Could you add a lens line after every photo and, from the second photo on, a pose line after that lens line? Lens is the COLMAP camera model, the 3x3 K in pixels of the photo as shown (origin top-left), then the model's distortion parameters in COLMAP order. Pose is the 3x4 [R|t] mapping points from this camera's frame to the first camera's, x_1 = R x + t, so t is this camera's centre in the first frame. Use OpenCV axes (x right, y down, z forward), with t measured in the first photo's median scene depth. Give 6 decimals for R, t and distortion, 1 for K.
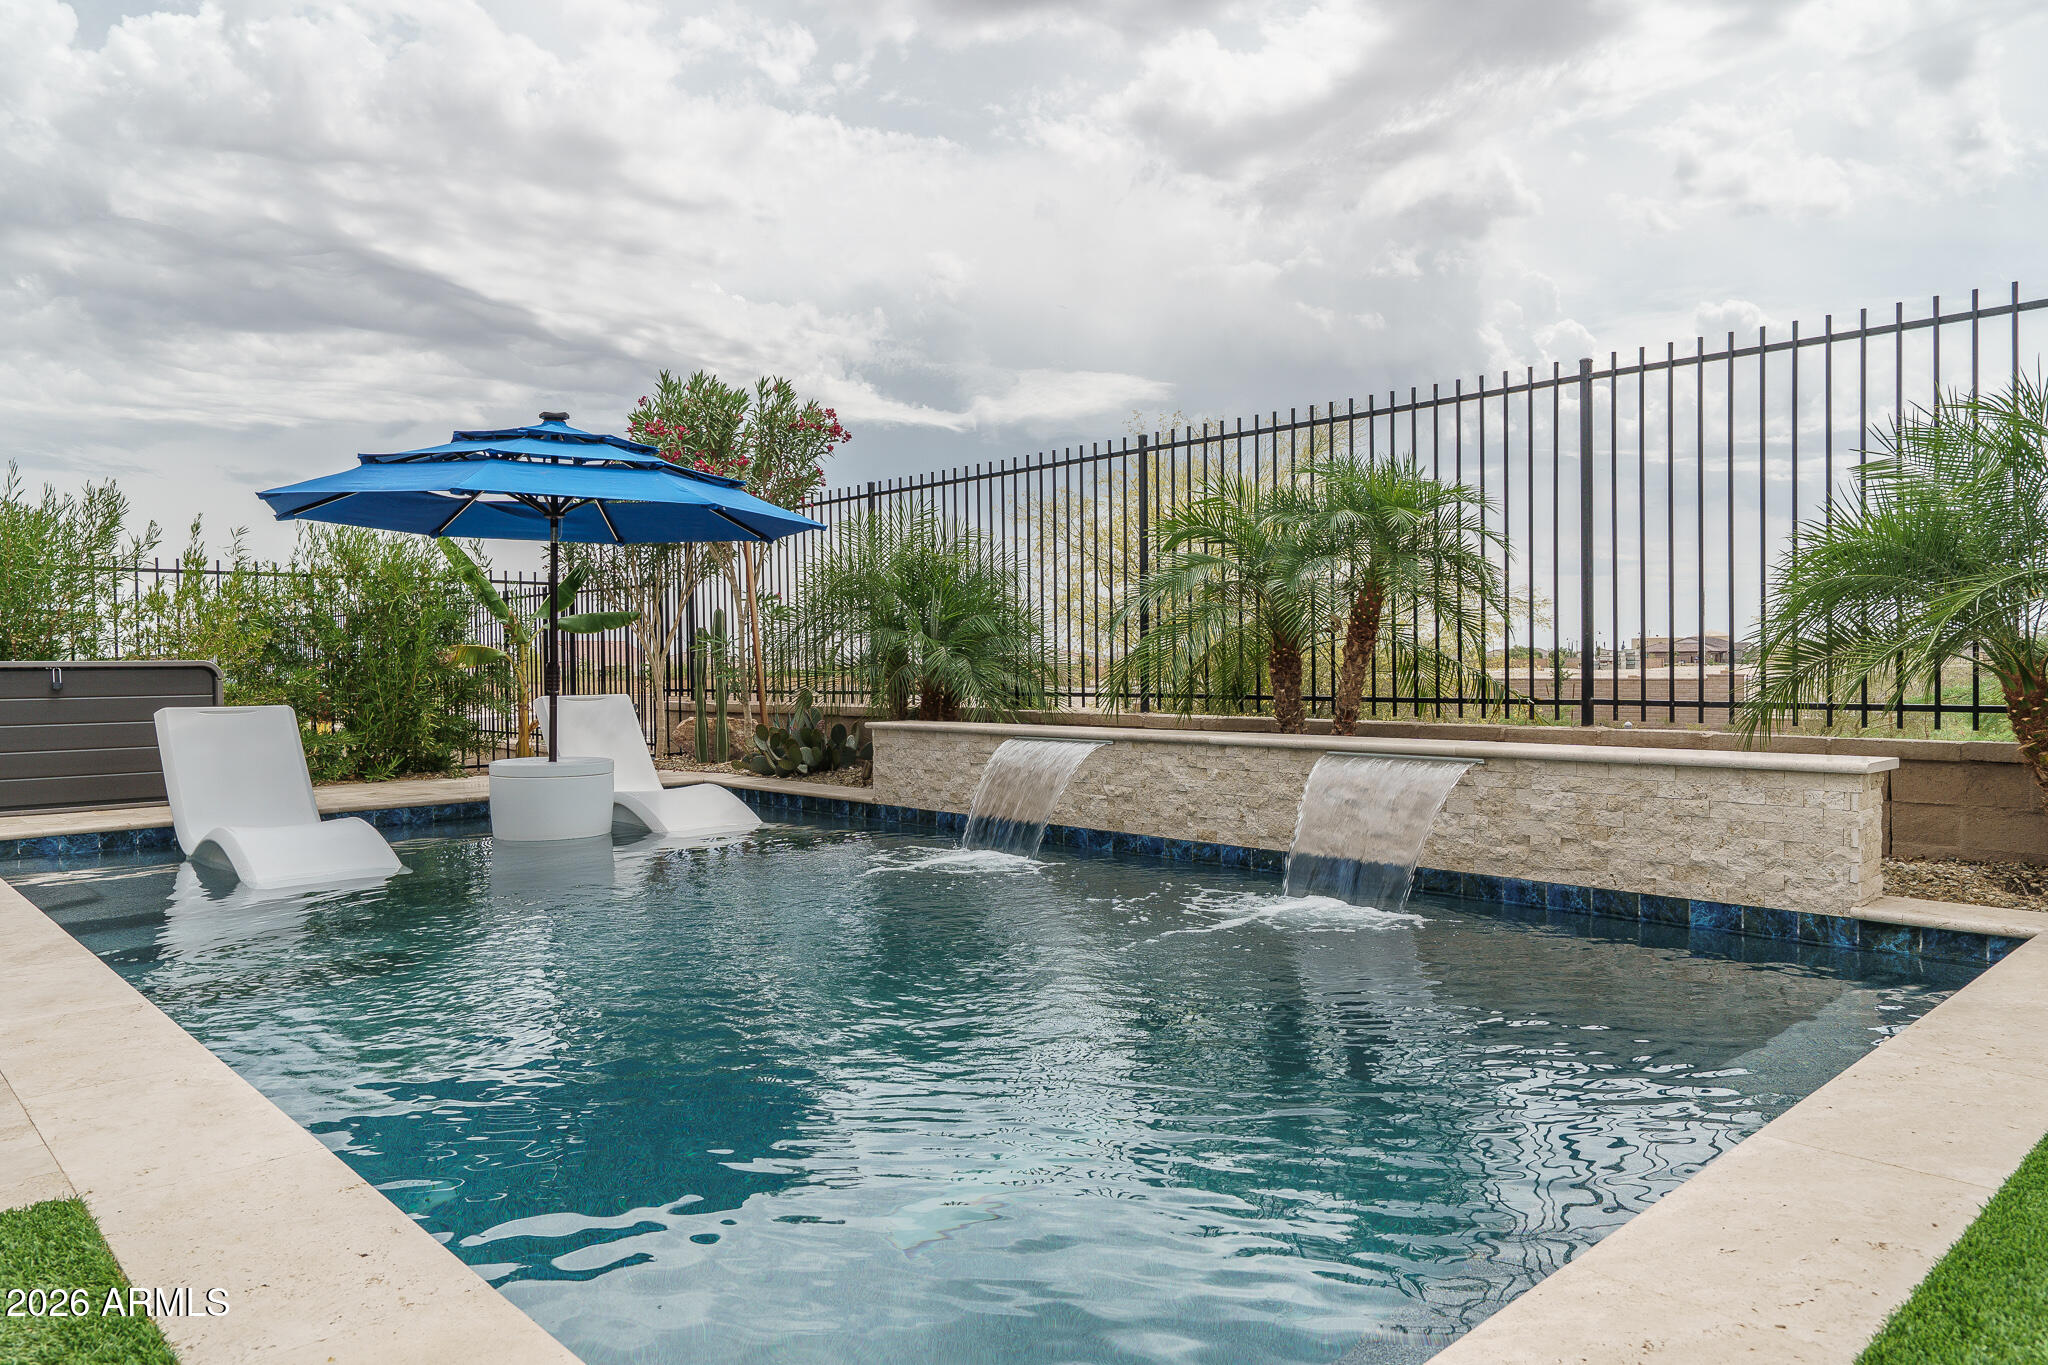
lens RADIAL K [[1357.4, 0, 1024.0], [0, 1357.4, 682.5], [0, 0, 1]] dist [0.011324, -0.003832]
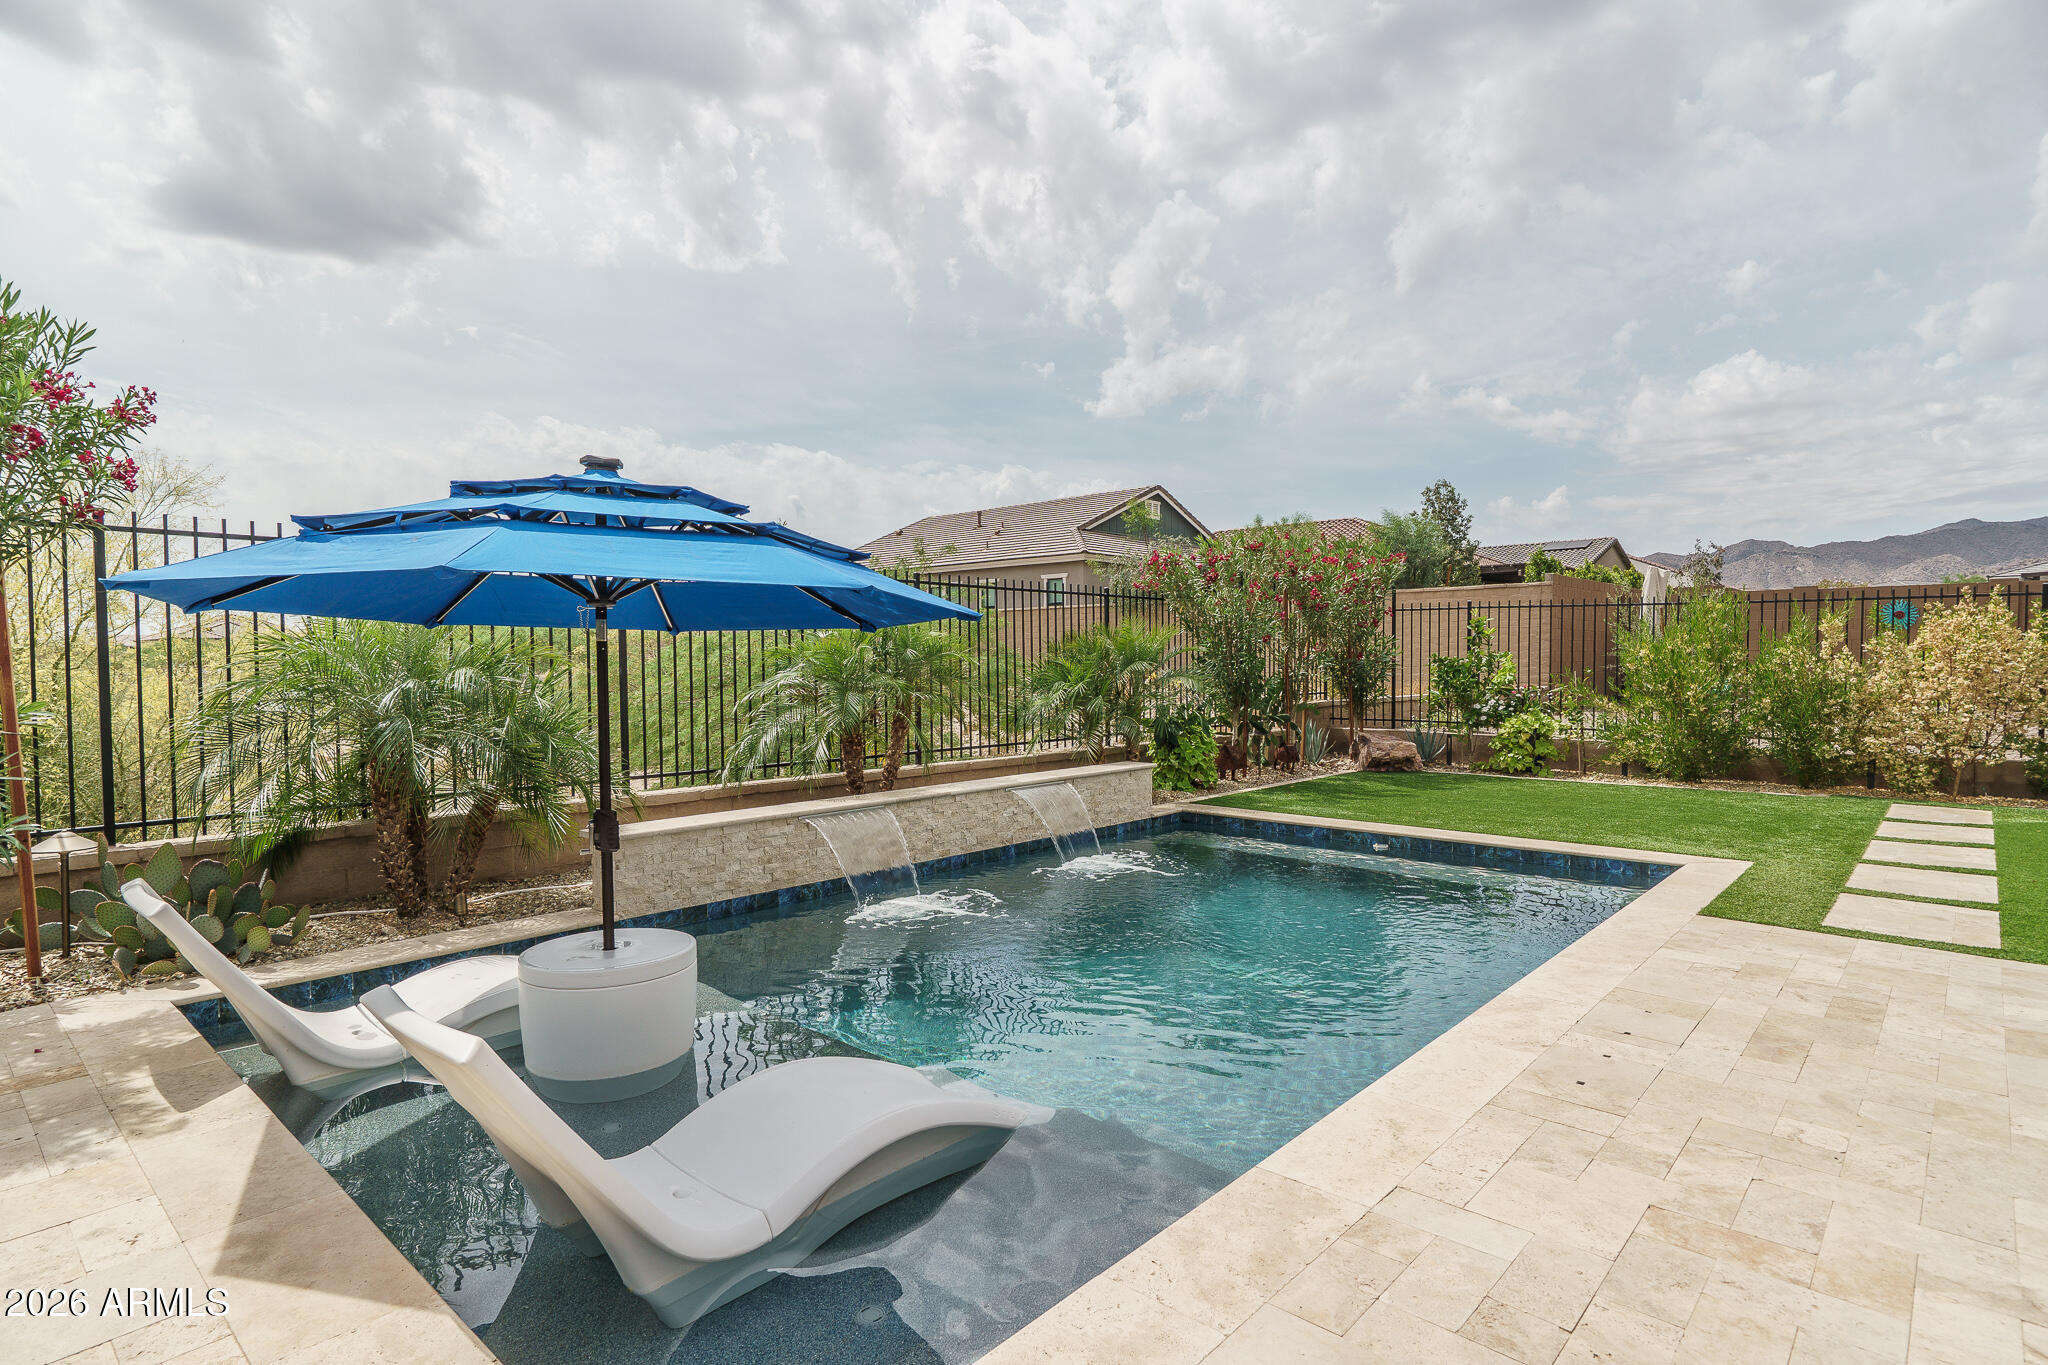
lens RADIAL K [[1049.1, 0, 1020.4], [0, 1049.1, 692.3], [0, 0, 1]] dist [0.001161, 0.000071]
pose [[-0.080767, -0.022084, 0.996488, -0.950646], [0.017598, 0.999567, 0.023578, -0.090230], [-0.996578, 0.019440, -0.080343, 0.867802]]
